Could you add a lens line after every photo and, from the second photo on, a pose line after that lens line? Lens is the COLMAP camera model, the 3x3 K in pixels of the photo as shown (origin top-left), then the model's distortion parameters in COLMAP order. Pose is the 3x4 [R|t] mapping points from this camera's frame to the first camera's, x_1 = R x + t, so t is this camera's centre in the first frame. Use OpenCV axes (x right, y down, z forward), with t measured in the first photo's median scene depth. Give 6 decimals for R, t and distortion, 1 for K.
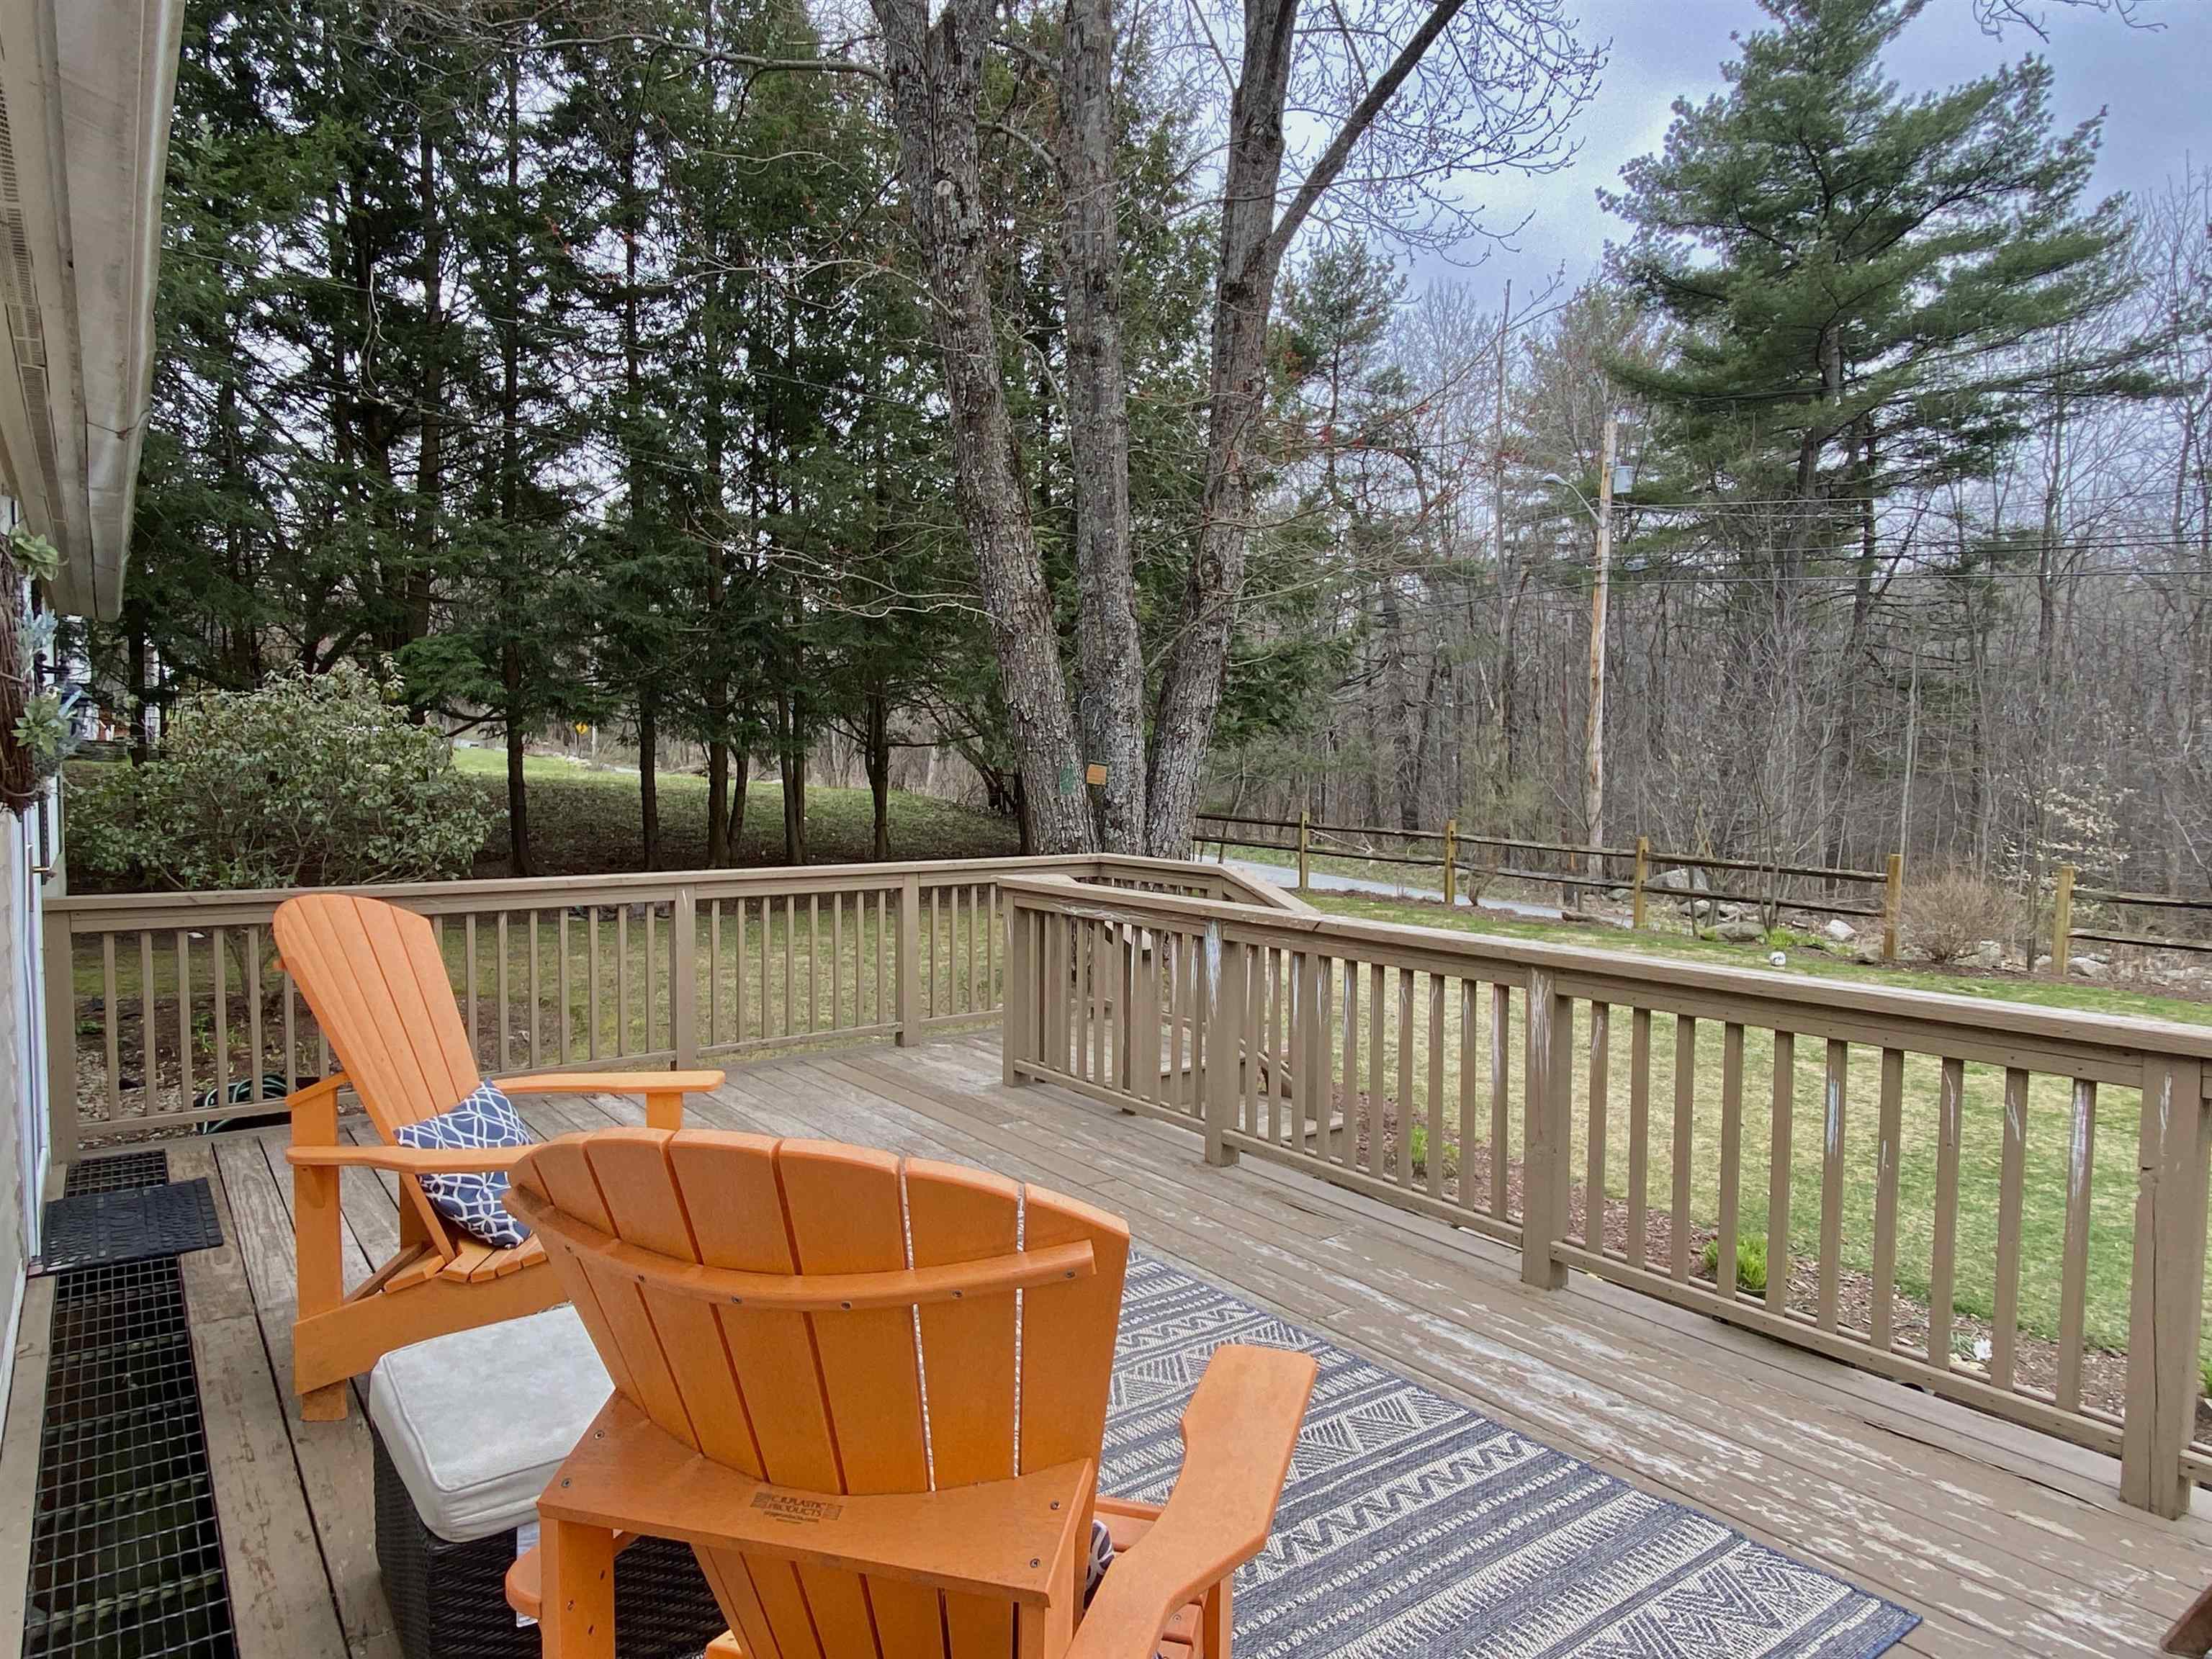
lens RADIAL K [[1344.4, 0, 1106.0], [0, 1344.4, 829.5], [0, 0, 1]] dist [0.059785, -0.037973]
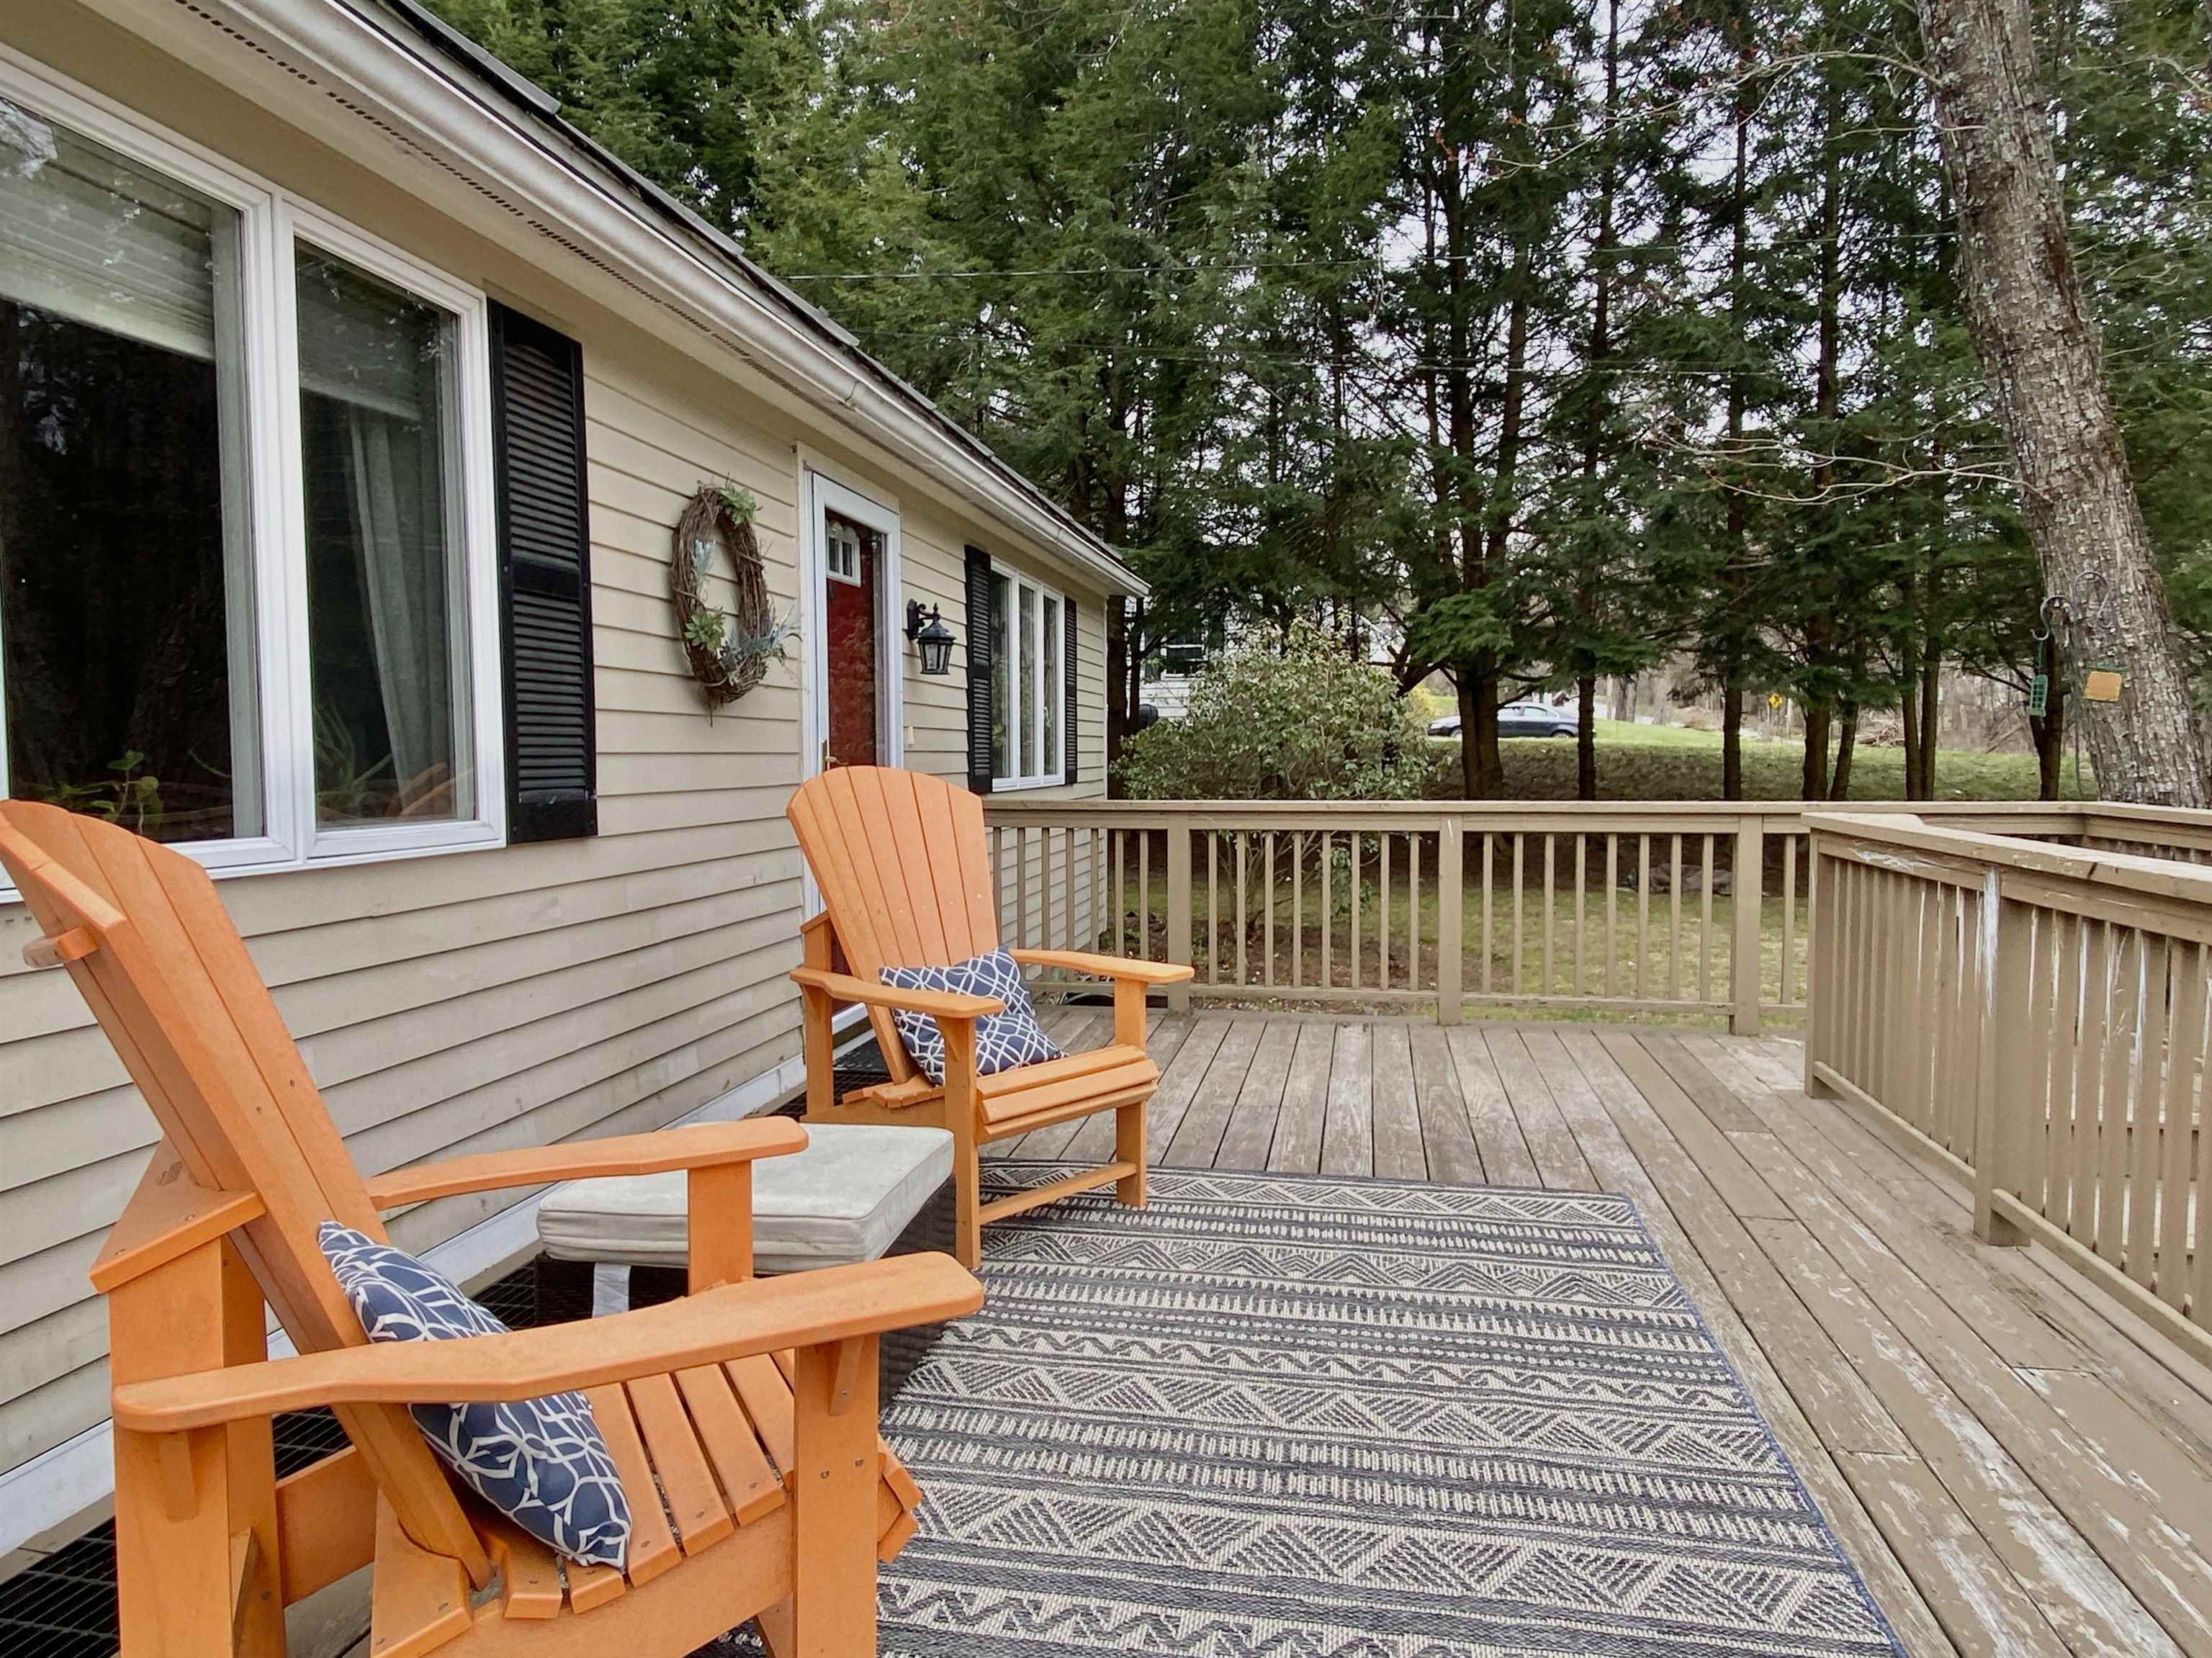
lens RADIAL K [[1433.9, 0, 1106.0], [0, 1433.9, 829.0], [0, 0, 1]] dist [0.100558, -0.101836]
pose [[0.677940, 0.033301, -0.734362, 0.039290], [-0.028245, 0.999416, 0.019246, 0.006084], [0.734574, 0.007694, 0.678485, 0.025916]]
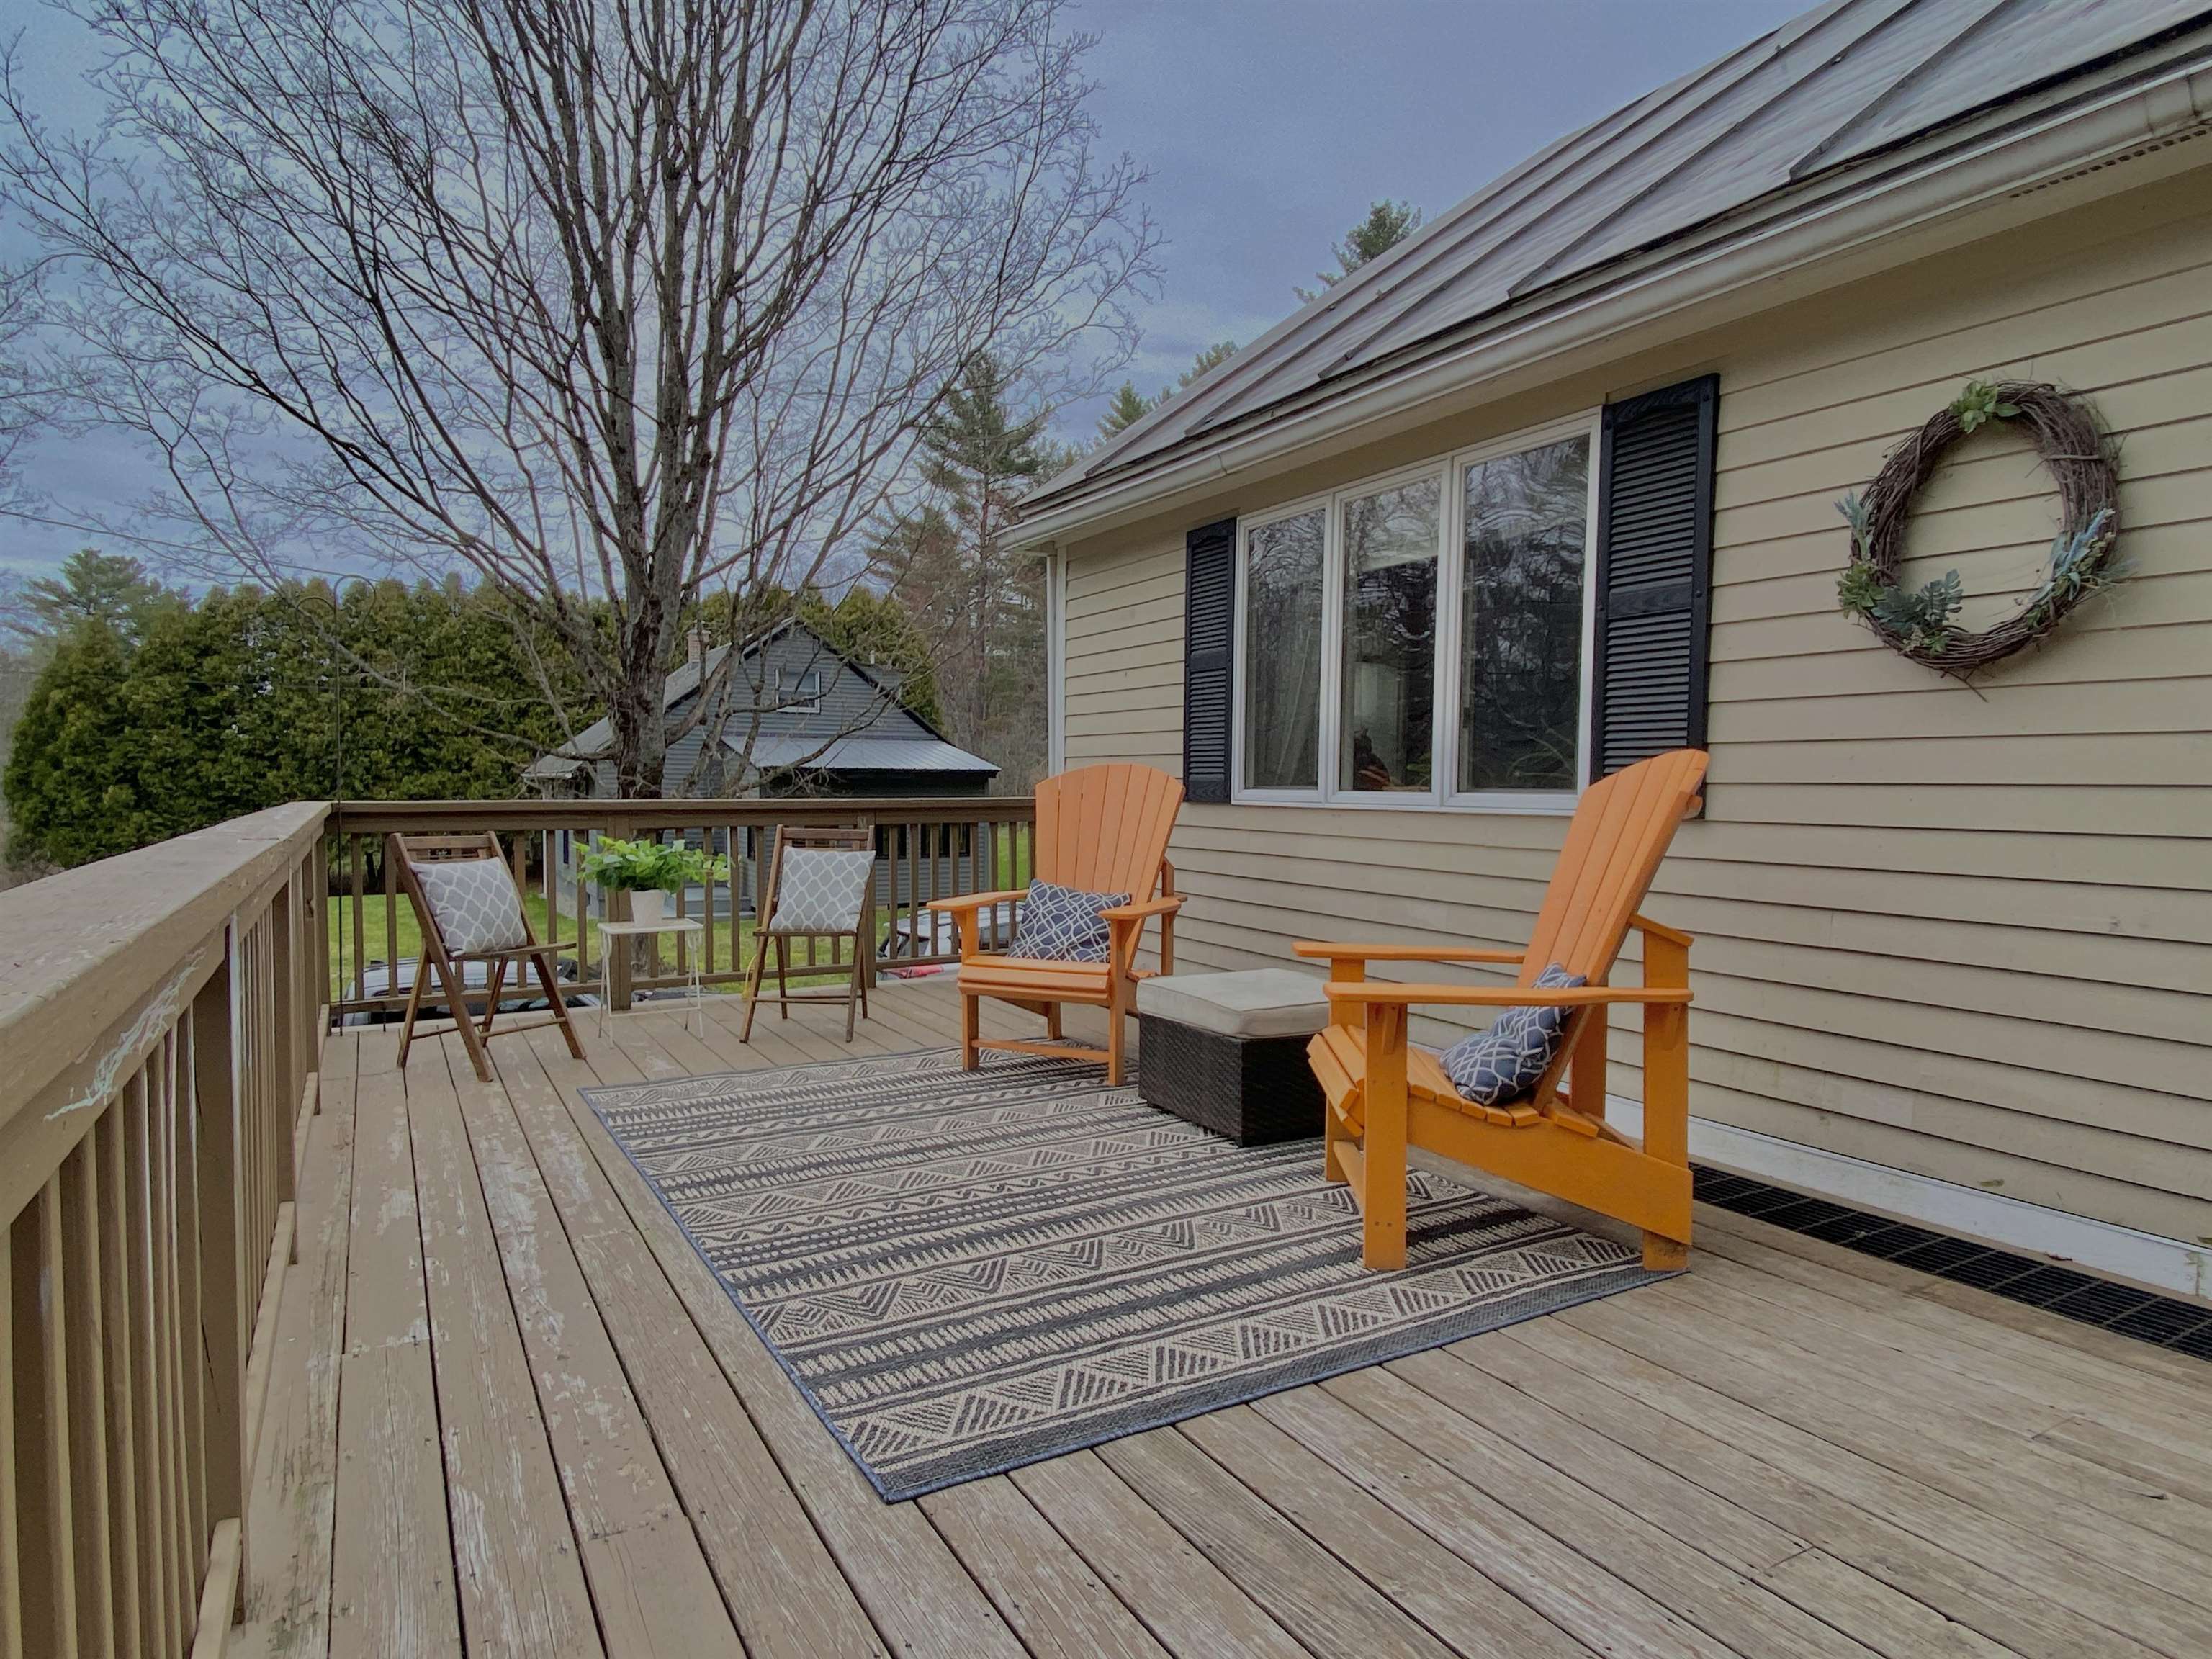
lens RADIAL K [[1246.8, 0, 1106.0], [0, 1246.8, 829.5], [0, 0, 1]] dist [0.140896, -0.128619]
pose [[-0.992585, -0.016995, 0.120360, -0.023111], [-0.006690, 0.996315, 0.085508, 0.002357], [-0.121370, 0.084069, -0.989041, 0.165321]]
